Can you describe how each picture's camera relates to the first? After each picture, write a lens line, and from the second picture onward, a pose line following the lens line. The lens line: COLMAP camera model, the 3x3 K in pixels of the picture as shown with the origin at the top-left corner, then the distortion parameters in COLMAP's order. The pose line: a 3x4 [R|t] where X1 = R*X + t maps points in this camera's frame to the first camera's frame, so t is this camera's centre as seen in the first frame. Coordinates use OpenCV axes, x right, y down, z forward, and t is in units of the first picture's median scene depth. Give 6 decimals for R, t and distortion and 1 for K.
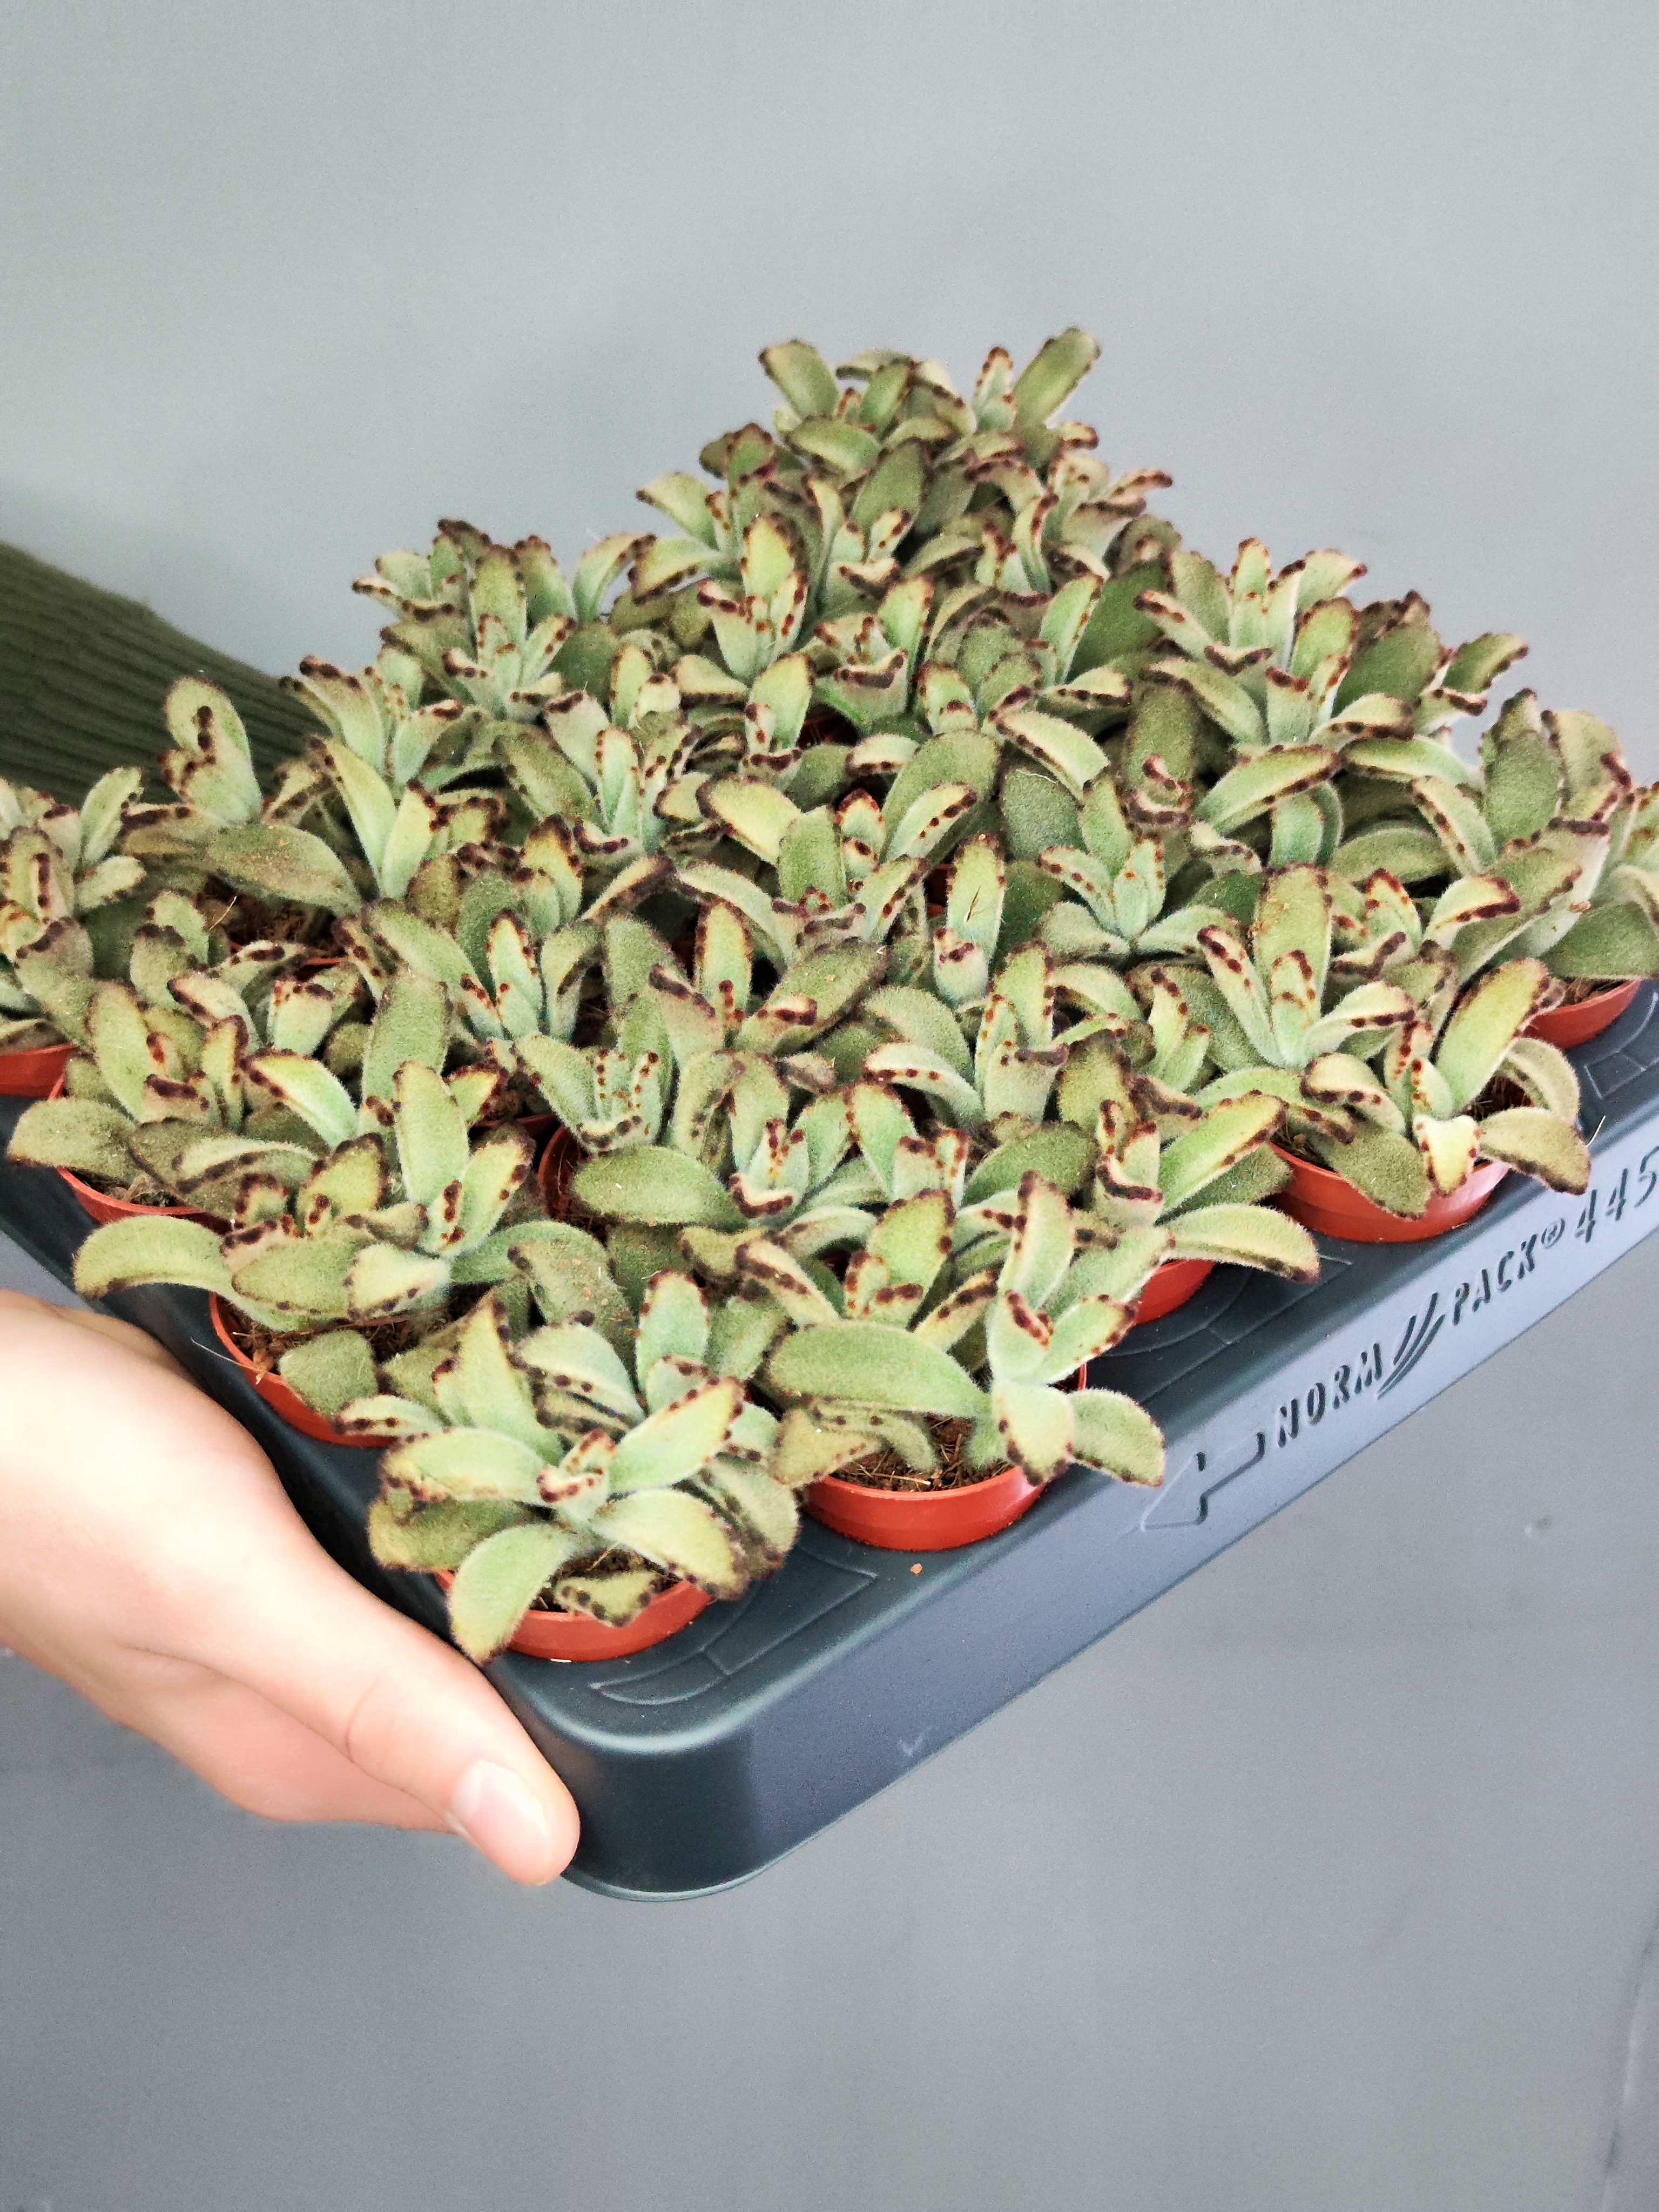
lens RADIAL K [[1615.7, 0, 829.5], [0, 1615.7, 1106.0], [0, 0, 1]] dist [-0.008151, -0.002623]
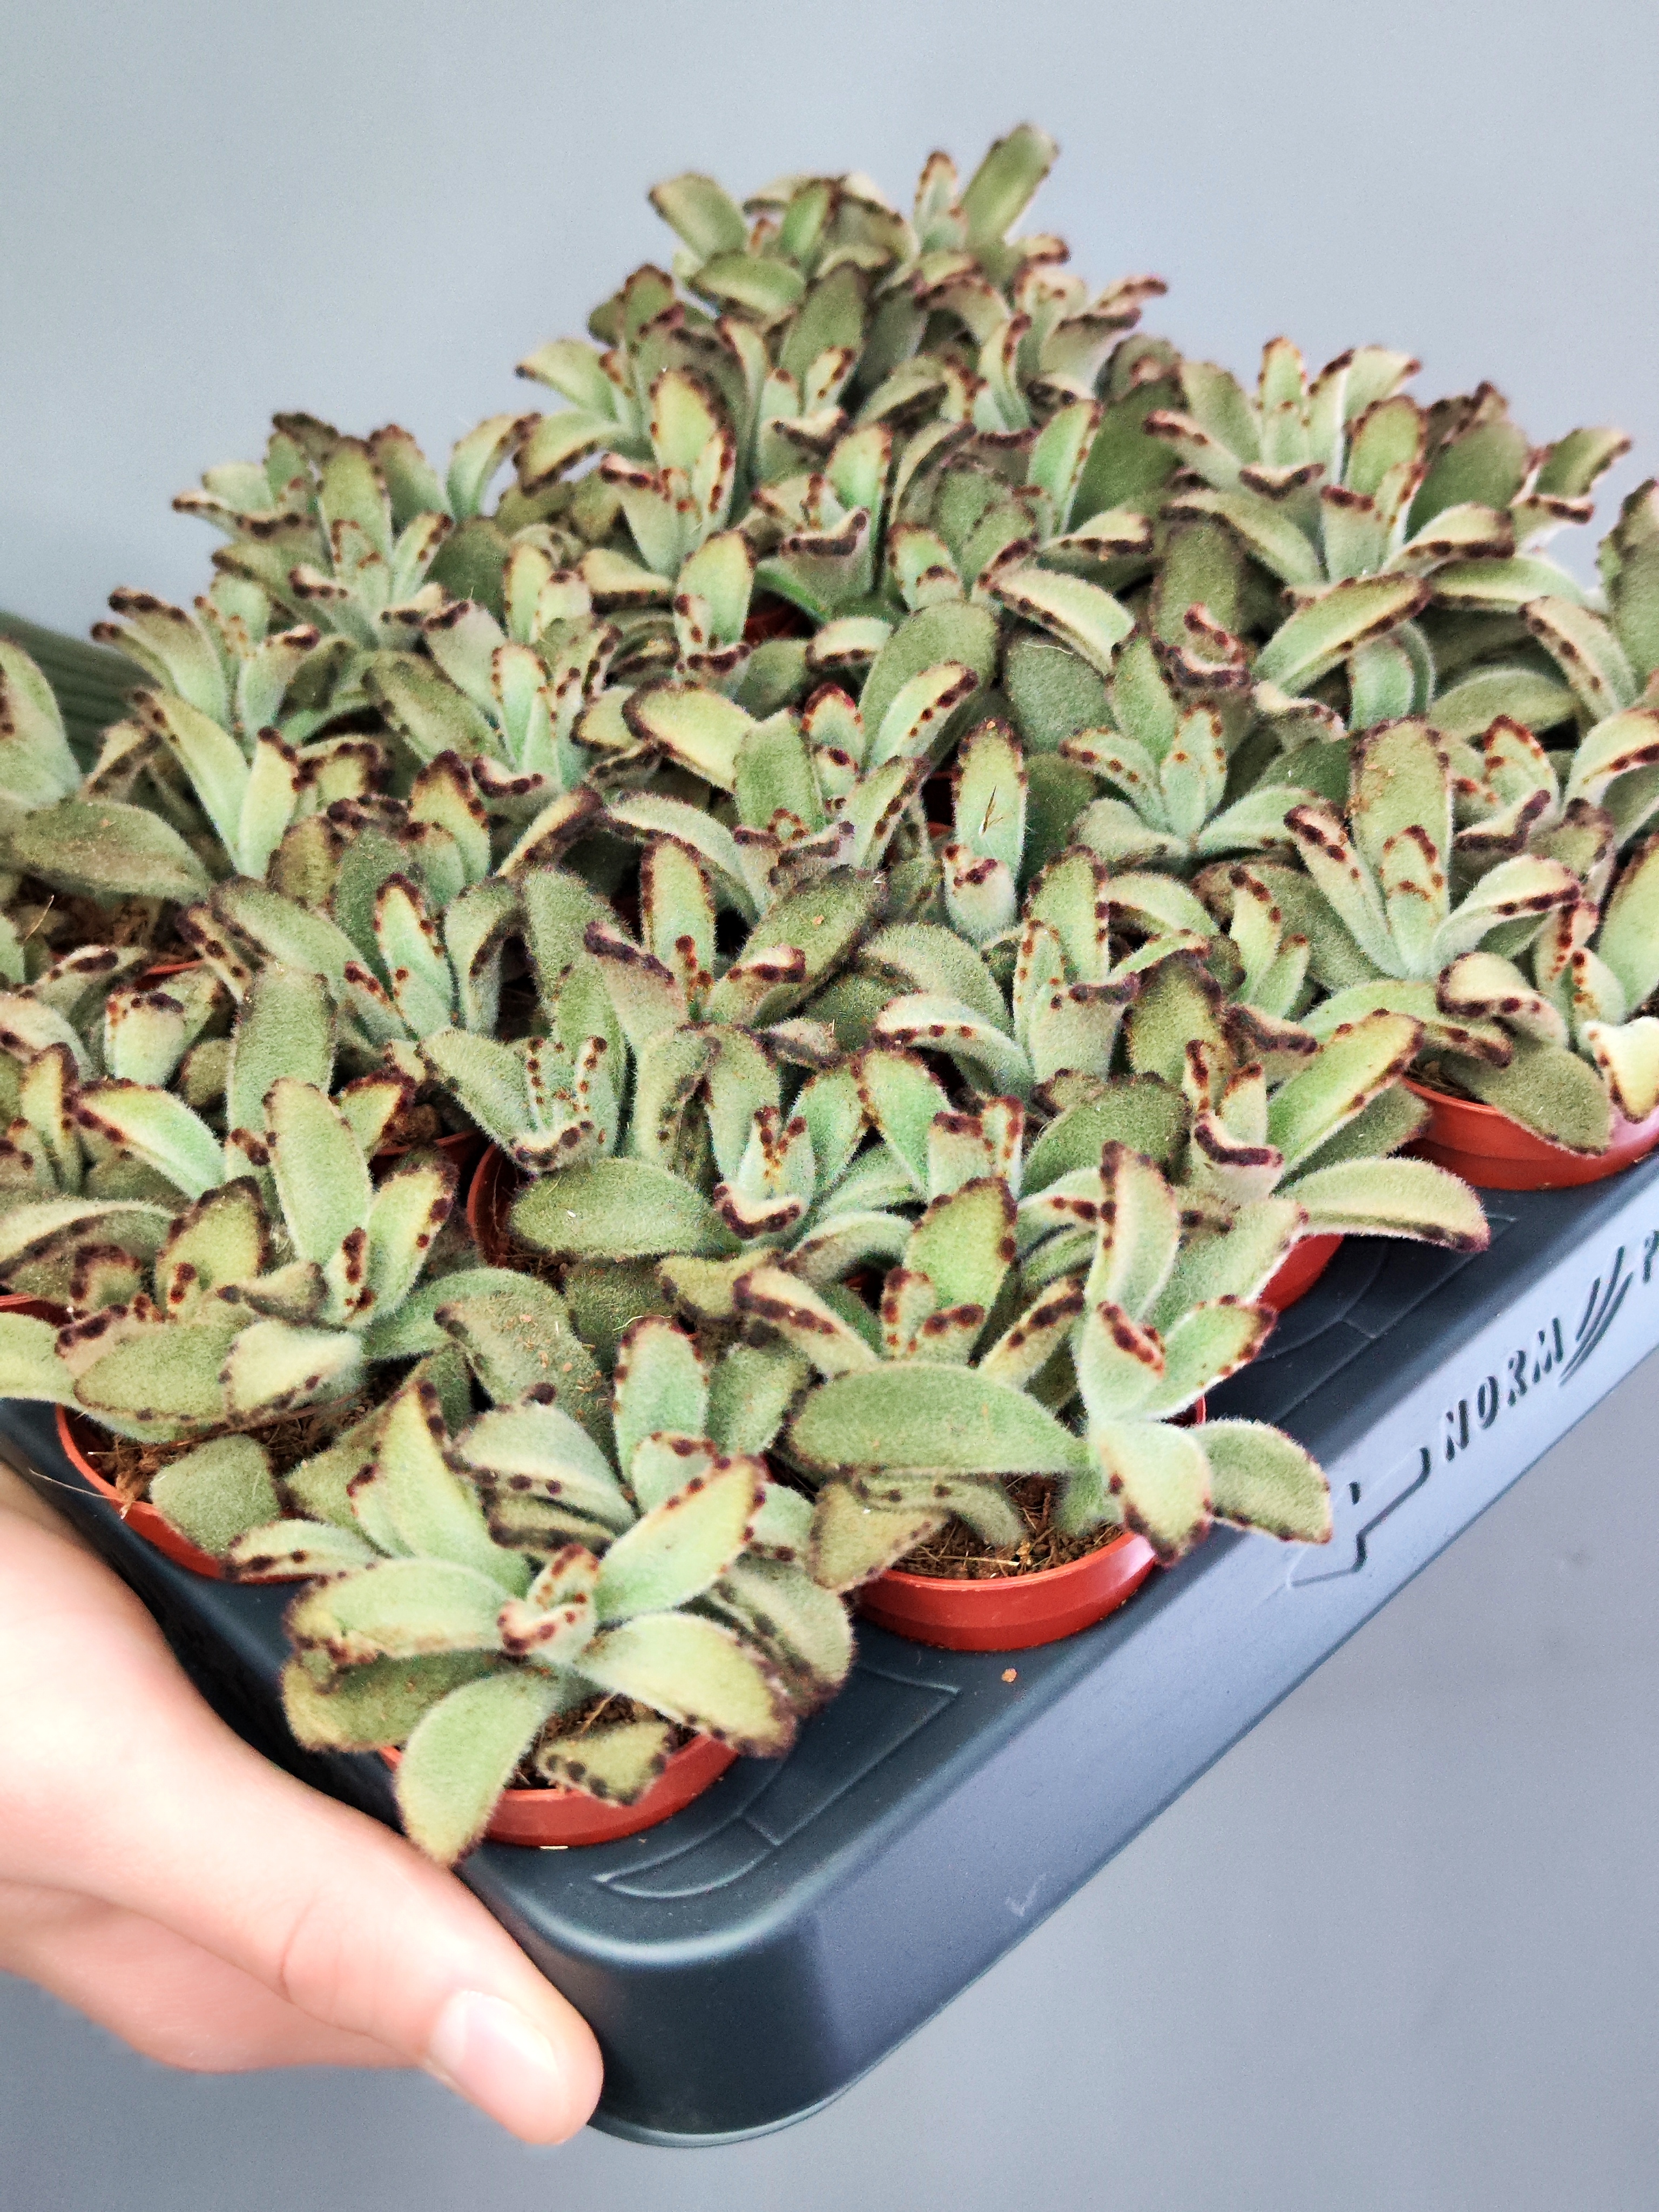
lens RADIAL K [[1615.7, 0, 829.5], [0, 1615.7, 1106.0], [0, 0, 1]] dist [-0.008151, -0.002623]
pose [[0.994950, -0.096960, 0.025955, -0.022693], [0.096891, 0.995287, 0.003926, 0.007145], [-0.026213, -0.001391, 0.999655, 0.222776]]
